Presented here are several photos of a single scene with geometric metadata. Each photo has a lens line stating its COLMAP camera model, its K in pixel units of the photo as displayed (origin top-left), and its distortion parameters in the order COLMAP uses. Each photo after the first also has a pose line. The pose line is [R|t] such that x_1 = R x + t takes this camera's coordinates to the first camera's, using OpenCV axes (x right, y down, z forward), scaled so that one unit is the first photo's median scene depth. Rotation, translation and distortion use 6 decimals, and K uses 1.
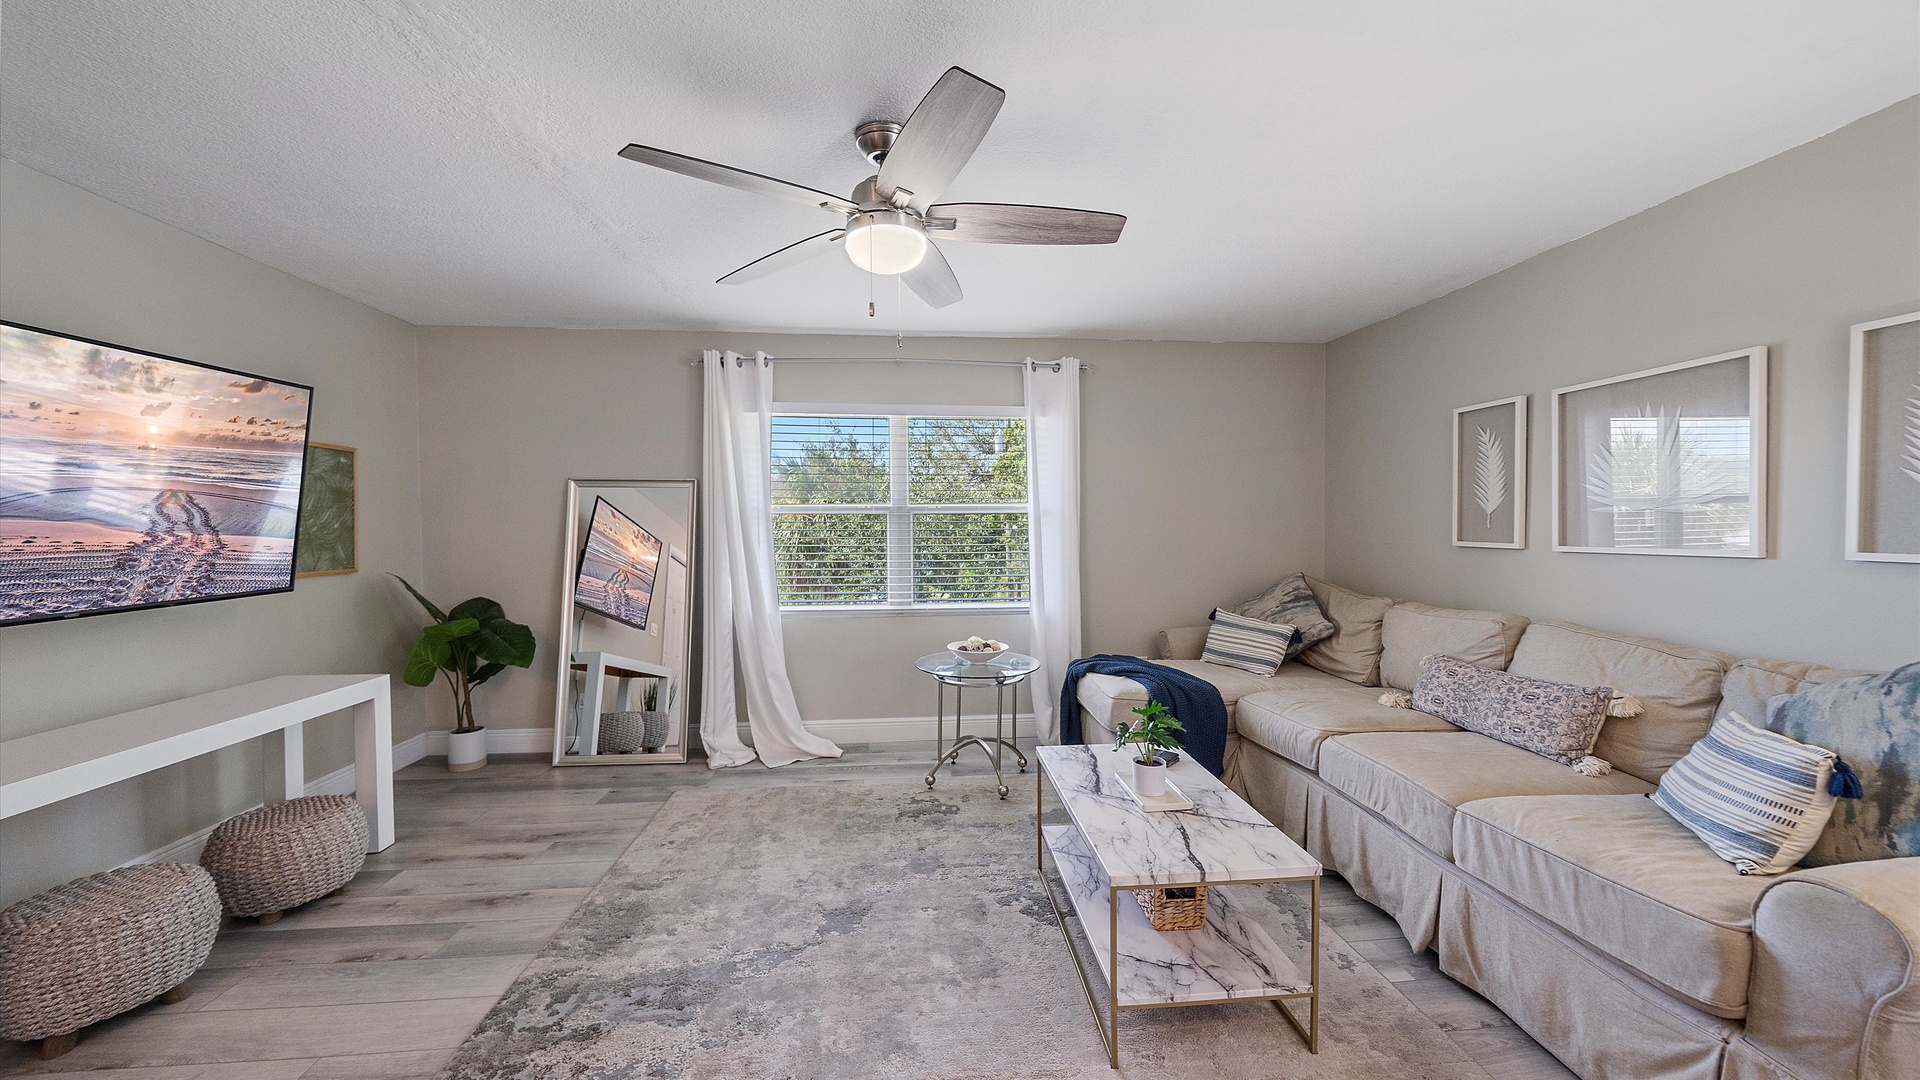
lens RADIAL K [[657.8, 0, 959.5], [0, 657.8, 523.5], [0, 0, 1]] dist [-0.000984, -0.000015]
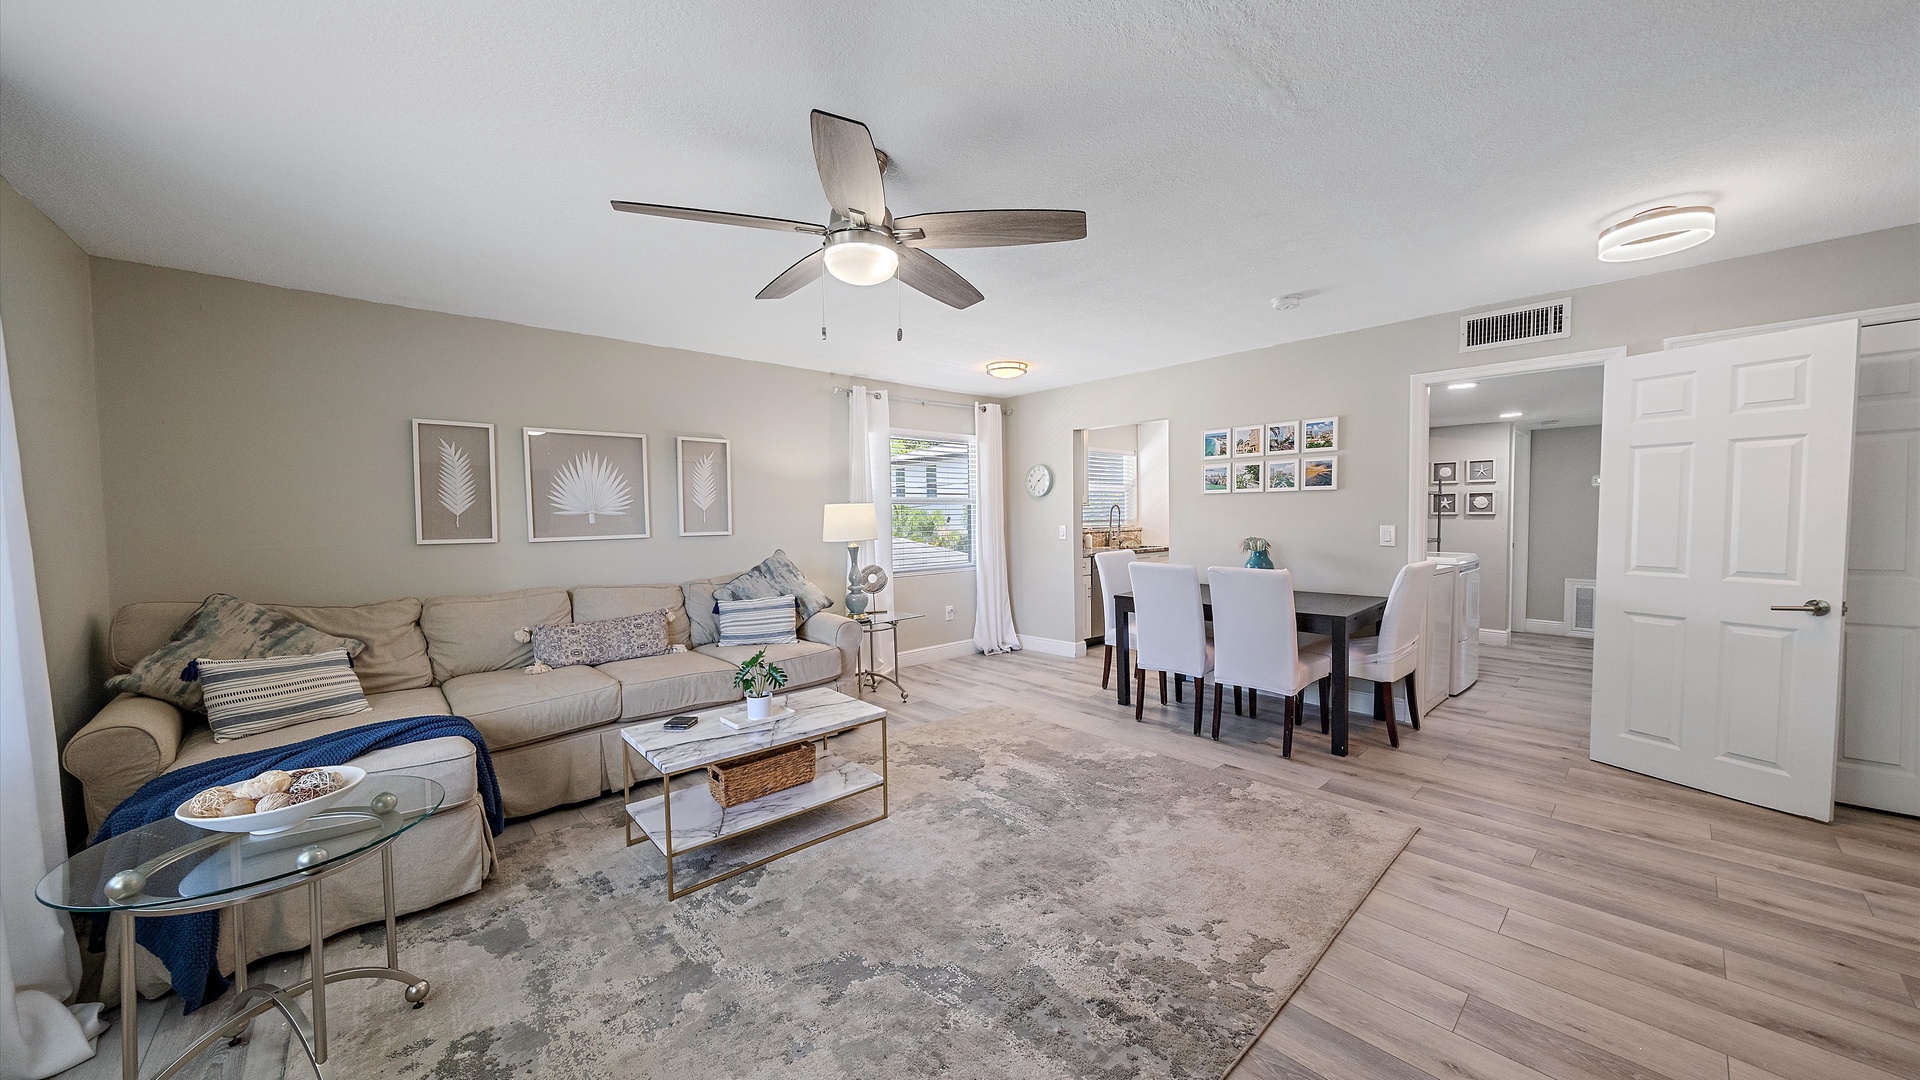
lens RADIAL K [[657.8, 0, 959.5], [0, 657.8, 523.5], [0, 0, 1]] dist [-0.000984, -0.000015]
pose [[-0.602773, 0.003746, 0.797904, -0.817846], [0.013942, 0.999886, 0.005839, 0.007641], [-0.797791, 0.014644, -0.602757, 1.177271]]
